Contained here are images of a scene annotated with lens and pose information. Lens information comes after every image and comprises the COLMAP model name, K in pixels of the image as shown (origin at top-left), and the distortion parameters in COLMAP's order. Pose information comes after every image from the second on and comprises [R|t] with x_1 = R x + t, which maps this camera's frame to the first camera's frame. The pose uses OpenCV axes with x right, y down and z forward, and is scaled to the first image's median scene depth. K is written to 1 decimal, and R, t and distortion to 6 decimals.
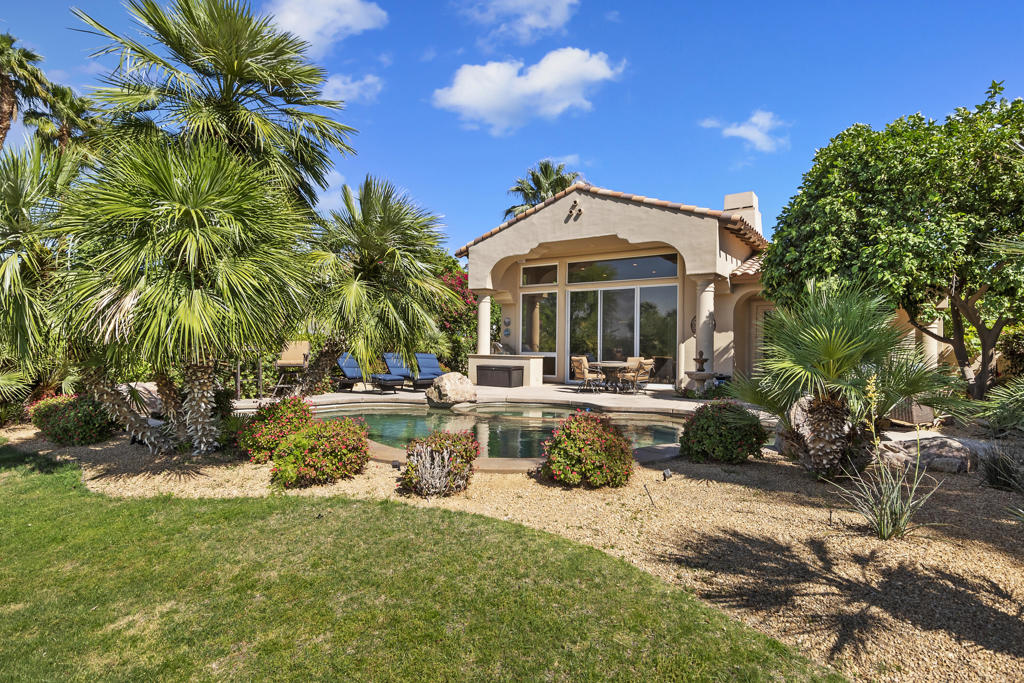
lens RADIAL K [[549.9, 0, 512.0], [0, 549.9, 341.5], [0, 0, 1]] dist [-0.002418, -0.000643]
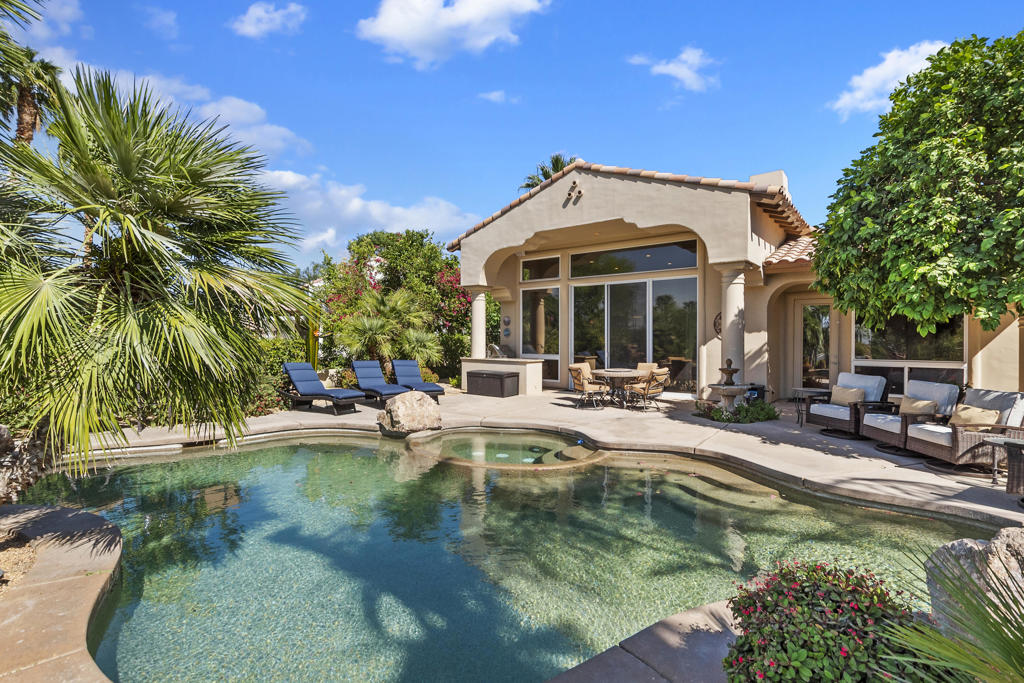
lens RADIAL K [[484.7, 0, 507.1], [0, 484.7, 335.6], [0, 0, 1]] dist [-0.001384, -0.000144]
pose [[0.996990, -0.011486, -0.076674, 0.065259], [0.012216, 0.999884, 0.009066, -0.022638], [0.076561, -0.009975, 0.997015, 0.233041]]
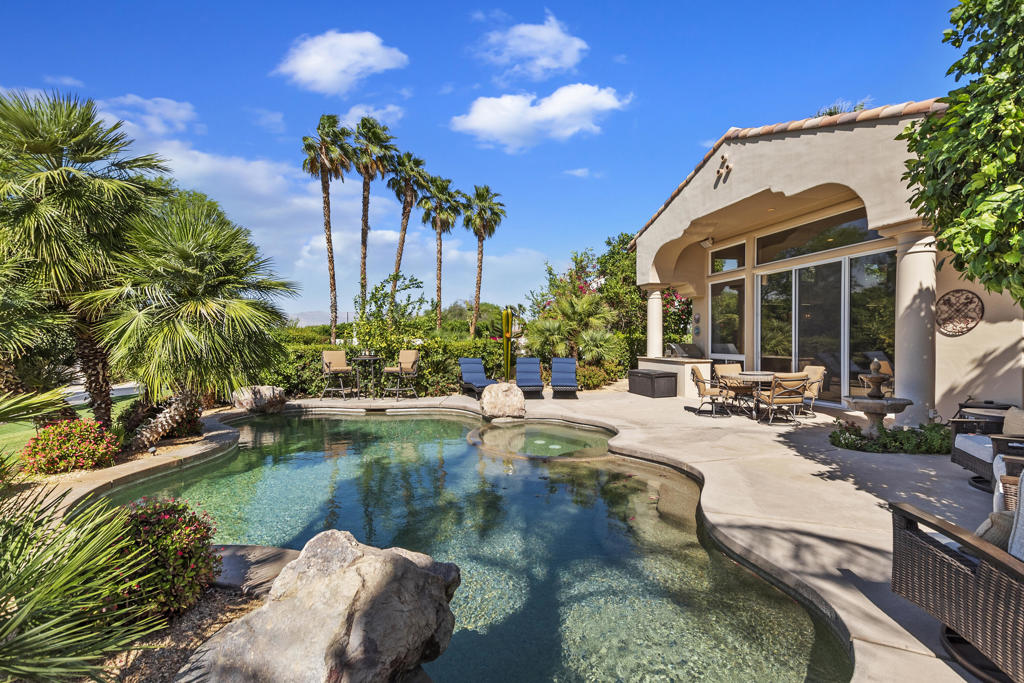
lens RADIAL K [[461.4, 0, 505.1], [0, 461.4, 345.1], [0, 0, 1]] dist [0.002255, -0.003368]
pose [[0.719788, -0.012120, -0.694088, 0.334563], [0.029033, 0.999498, 0.012654, -0.014384], [0.693586, -0.029260, 0.719779, 0.332275]]
